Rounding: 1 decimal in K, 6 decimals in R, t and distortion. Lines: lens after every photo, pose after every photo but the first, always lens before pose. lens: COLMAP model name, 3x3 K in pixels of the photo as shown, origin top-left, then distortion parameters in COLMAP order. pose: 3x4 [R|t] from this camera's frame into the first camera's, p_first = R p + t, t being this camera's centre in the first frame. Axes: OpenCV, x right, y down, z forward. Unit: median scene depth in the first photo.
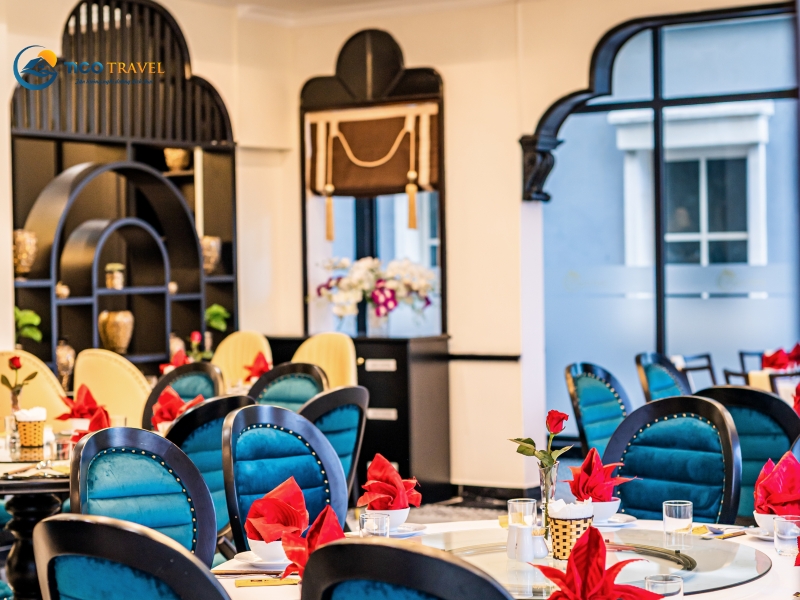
lens RADIAL K [[1678.3, 0, 402.8], [0, 1678.3, 299.0], [0, 0, 1]] dist [-0.023784, 0.000000]
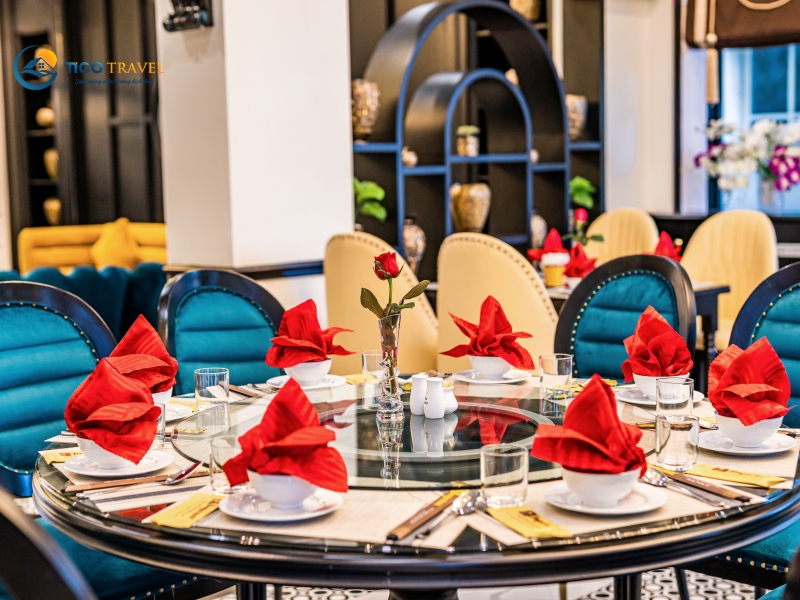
lens RADIAL K [[1278.9, 0, 398.8], [0, 1278.9, 297.7], [0, 0, 1]] dist [0.024031, 0.000000]
pose [[0.985257, 0.014396, -0.170477, -0.097620], [0.000708, 0.996102, 0.088208, 0.007700], [0.171082, -0.087028, 0.981406, 0.370489]]
